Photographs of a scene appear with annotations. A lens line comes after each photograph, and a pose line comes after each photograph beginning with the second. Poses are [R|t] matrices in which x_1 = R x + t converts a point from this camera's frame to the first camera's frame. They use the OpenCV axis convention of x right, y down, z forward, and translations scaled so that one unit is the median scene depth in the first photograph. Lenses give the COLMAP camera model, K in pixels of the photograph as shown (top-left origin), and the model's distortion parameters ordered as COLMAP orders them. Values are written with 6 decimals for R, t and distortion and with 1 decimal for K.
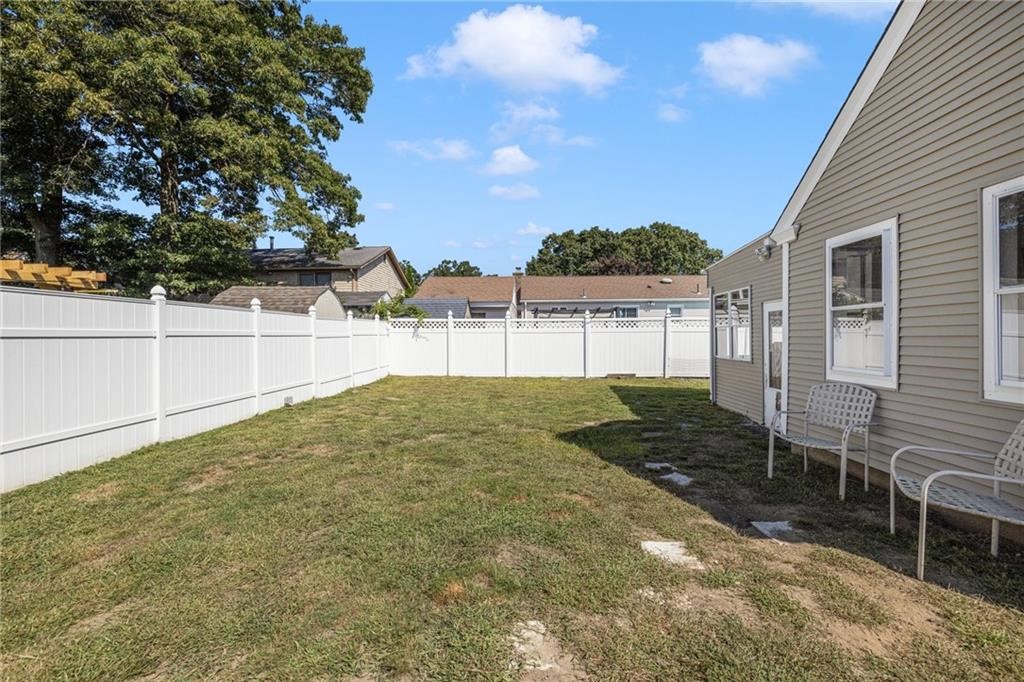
lens RADIAL K [[437.5, 0, 502.6], [0, 437.5, 330.4], [0, 0, 1]] dist [0.002924, 0.000242]
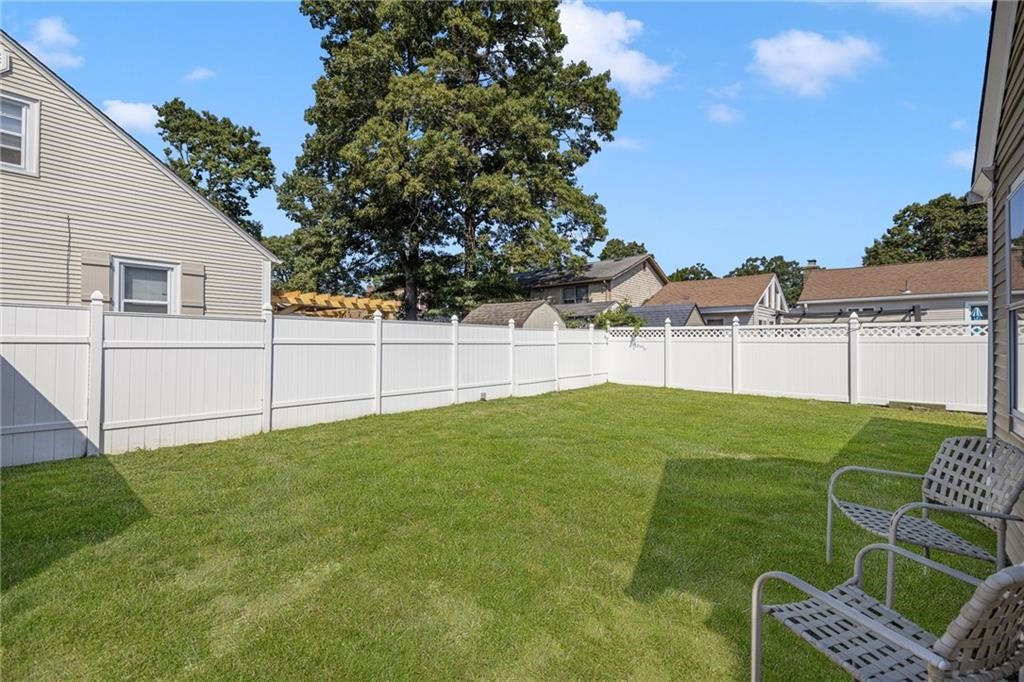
lens RADIAL K [[437.5, 0, 502.6], [0, 437.5, 330.4], [0, 0, 1]] dist [0.002924, 0.000242]
pose [[0.768629, -0.010472, -0.639609, 0.185949], [-0.000167, 0.999863, -0.016571, -0.002861], [0.639694, 0.012844, 0.768522, 0.042048]]
